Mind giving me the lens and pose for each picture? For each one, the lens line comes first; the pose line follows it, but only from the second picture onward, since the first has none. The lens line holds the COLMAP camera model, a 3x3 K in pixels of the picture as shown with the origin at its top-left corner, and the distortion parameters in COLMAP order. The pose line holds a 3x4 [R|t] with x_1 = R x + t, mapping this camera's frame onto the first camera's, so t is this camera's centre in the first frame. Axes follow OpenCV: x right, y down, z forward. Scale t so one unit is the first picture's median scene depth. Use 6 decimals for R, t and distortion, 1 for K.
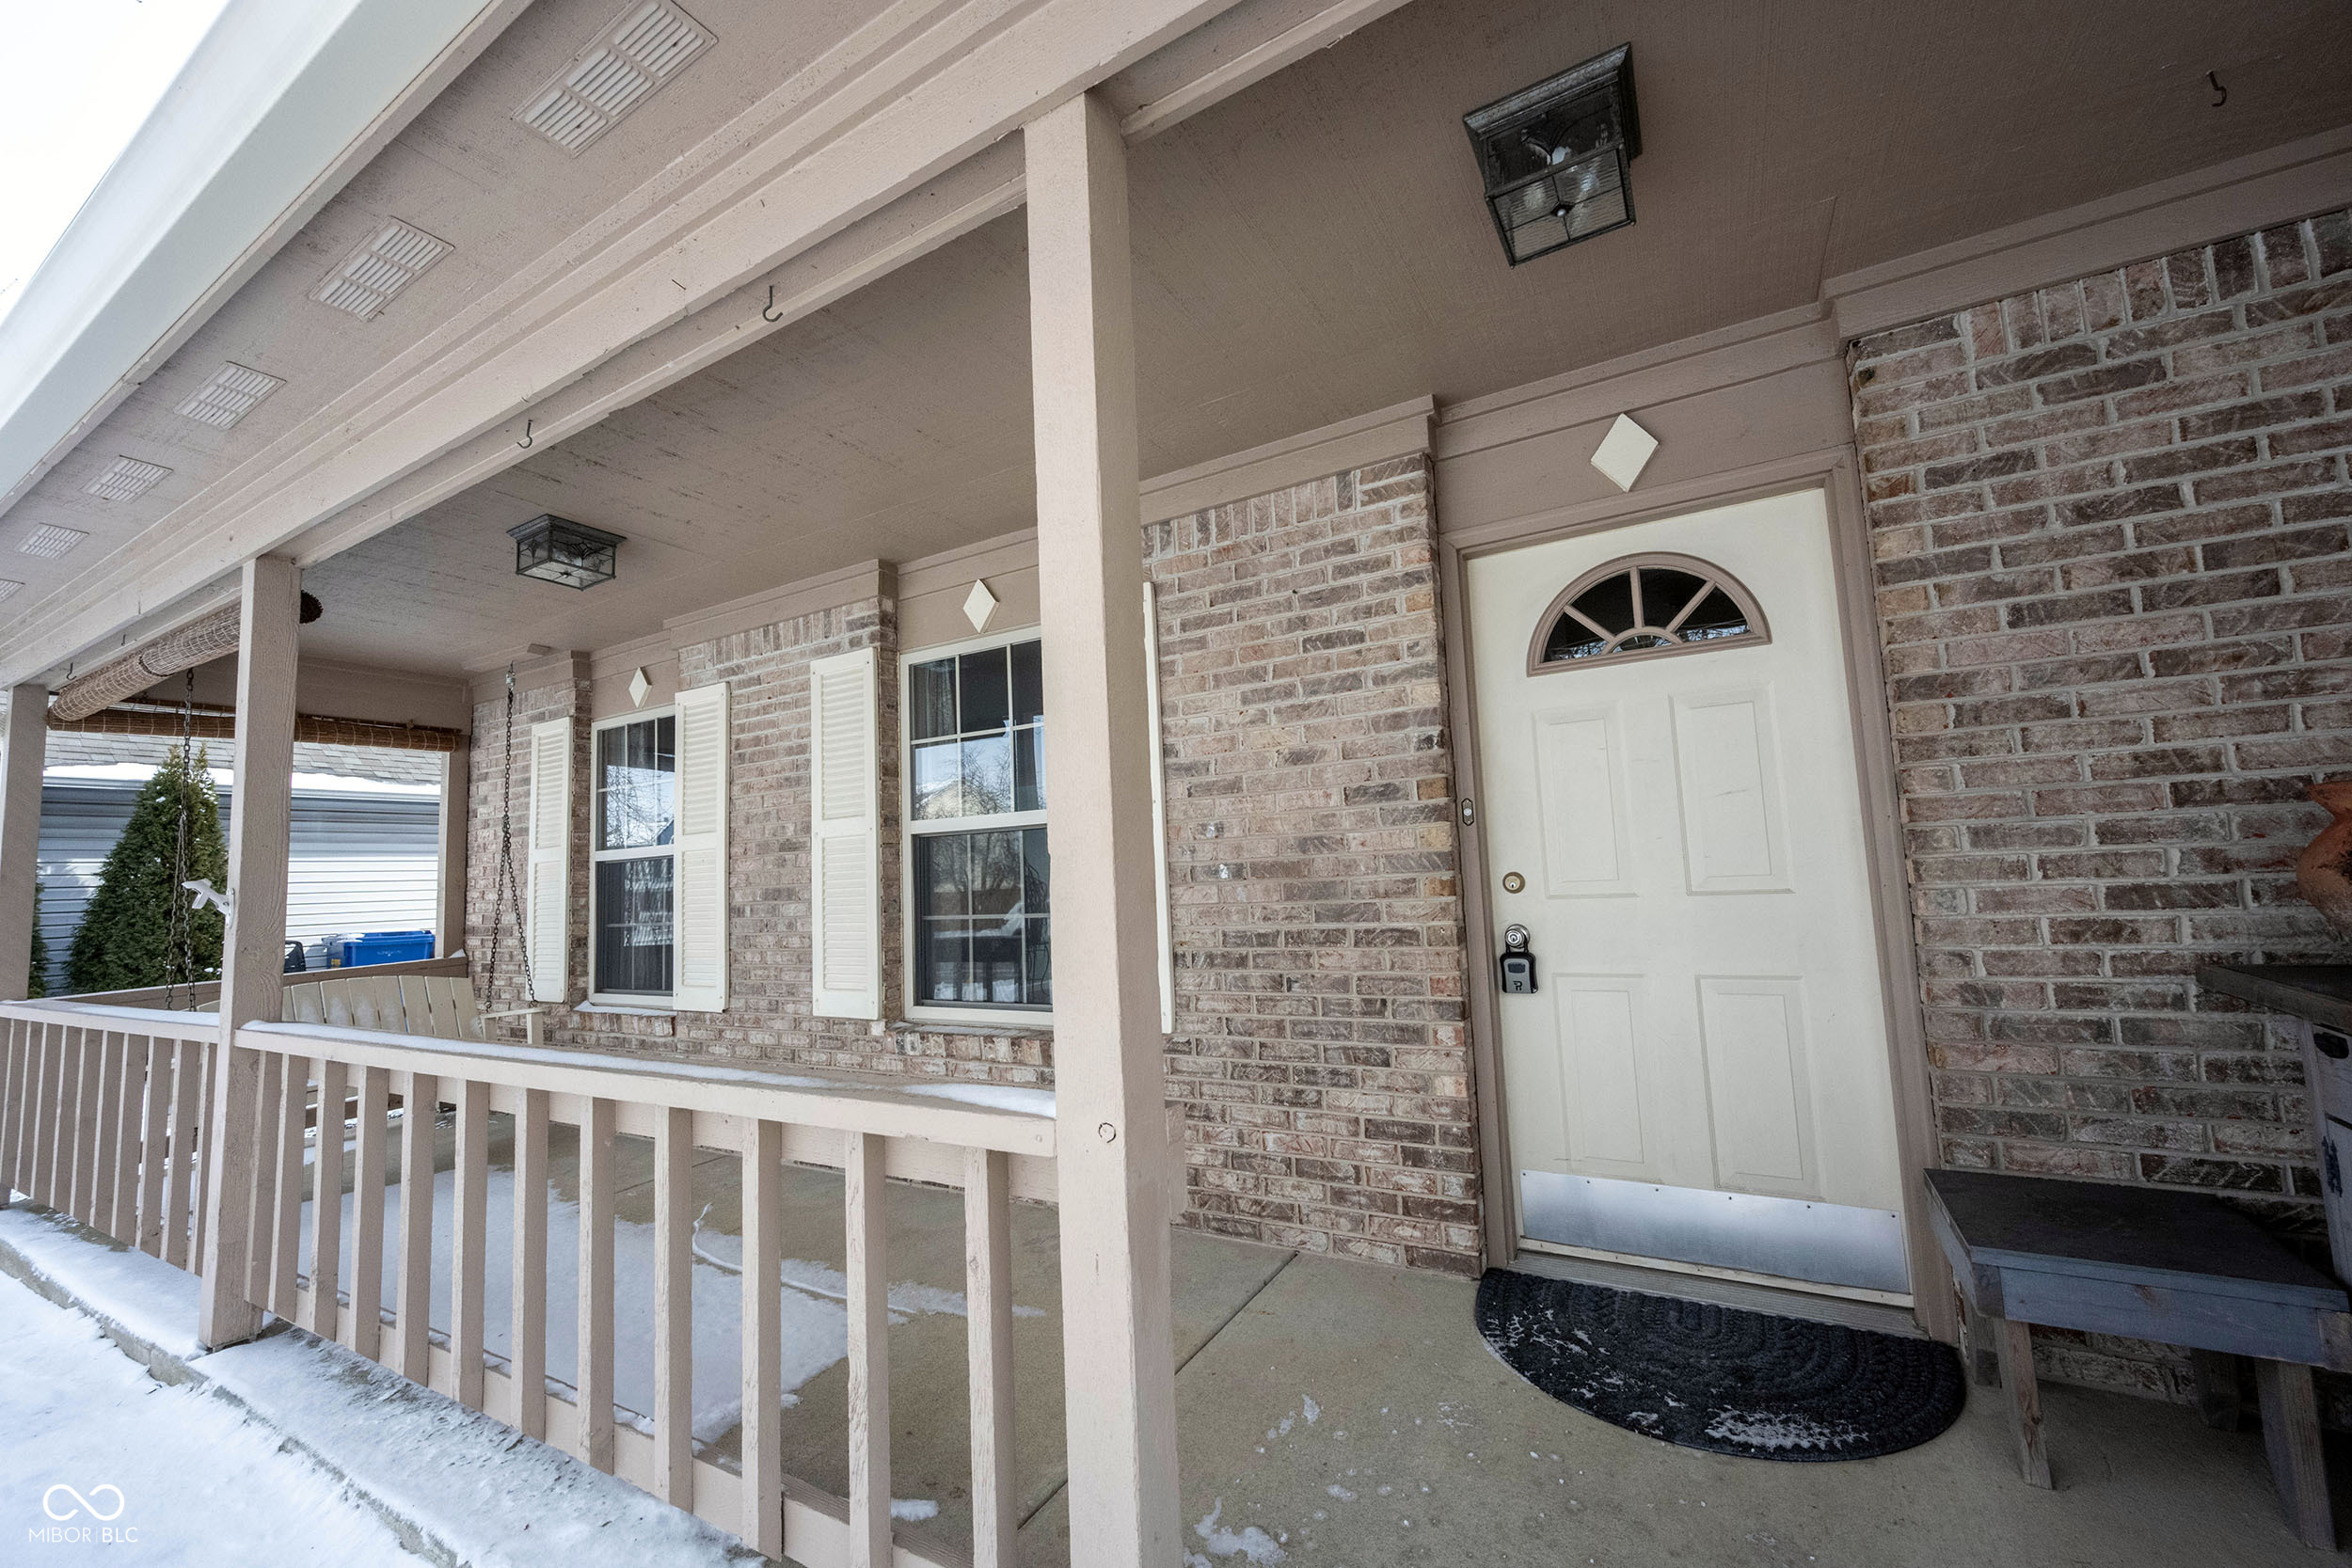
lens RADIAL K [[941.0, 0, 1176.0], [0, 941.0, 784.0], [0, 0, 1]] dist [0.000676, 0.000152]
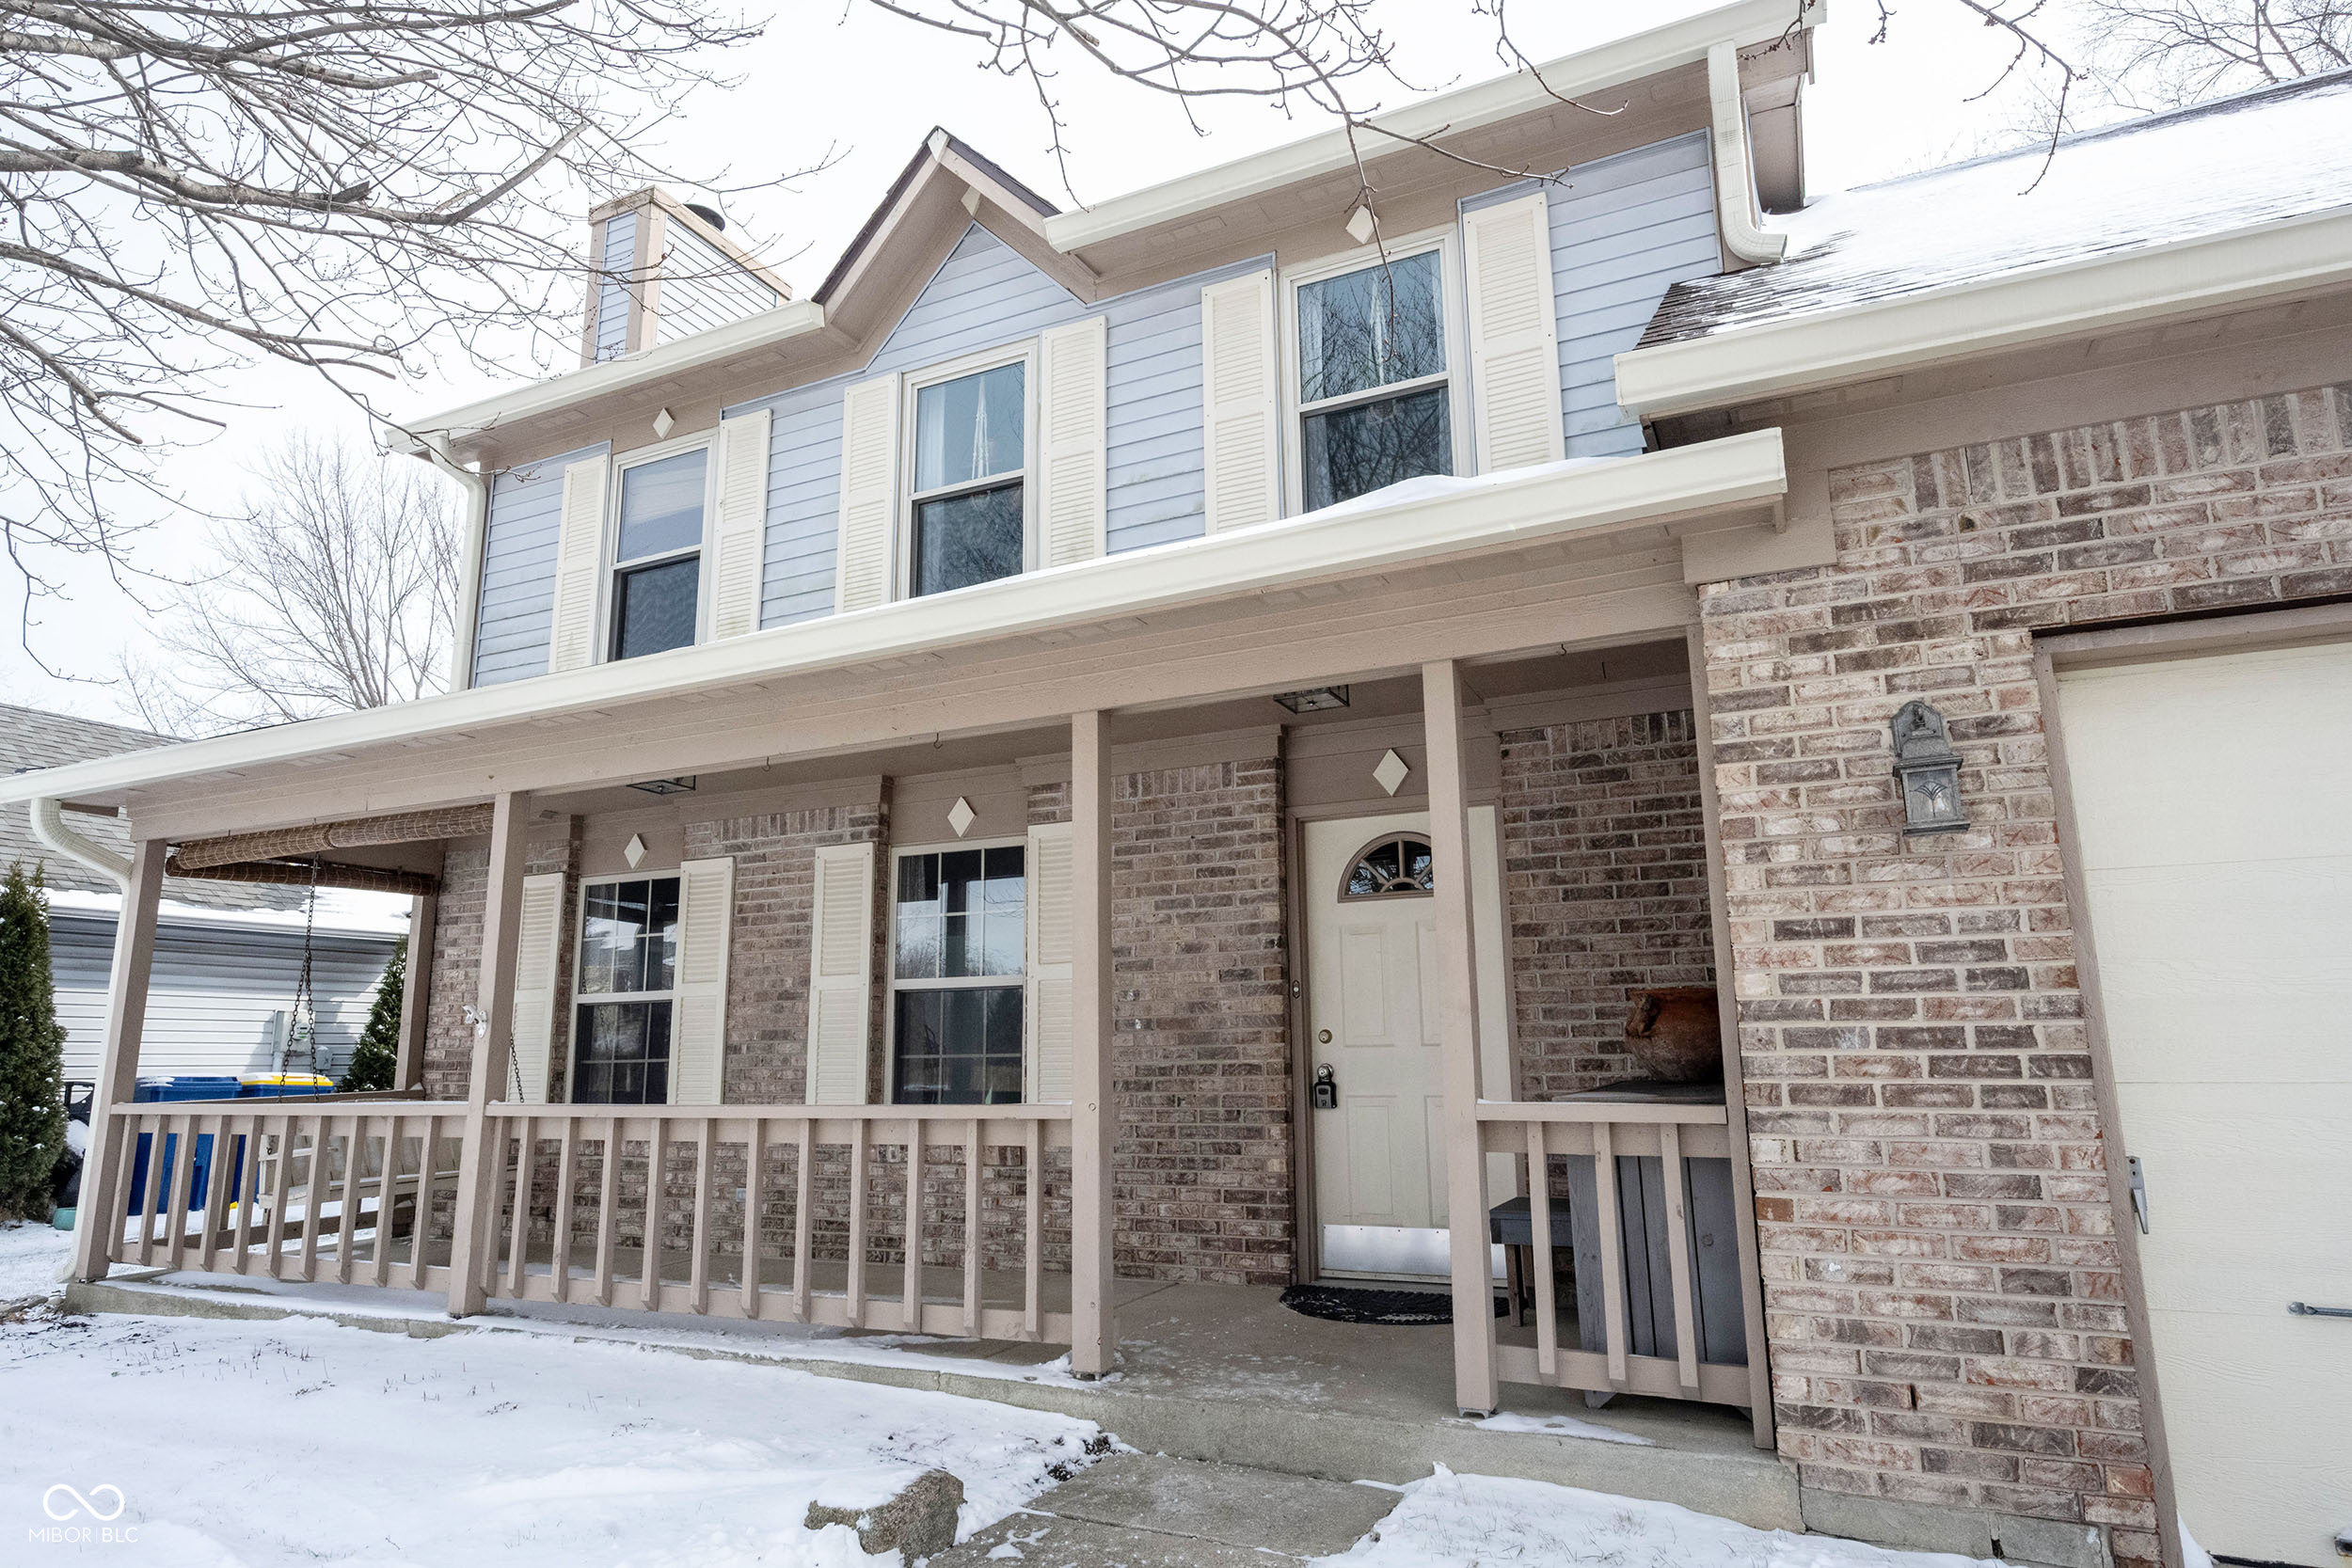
lens RADIAL K [[1340.6, 0, 1176.0], [0, 1340.6, 784.0], [0, 0, 1]] dist [-0.005282, 0.000882]
pose [[0.996474, 0.044038, 0.071412, -0.059231], [-0.036543, 0.994003, -0.103069, -0.069488], [-0.075523, 0.100096, 0.992107, -1.178357]]
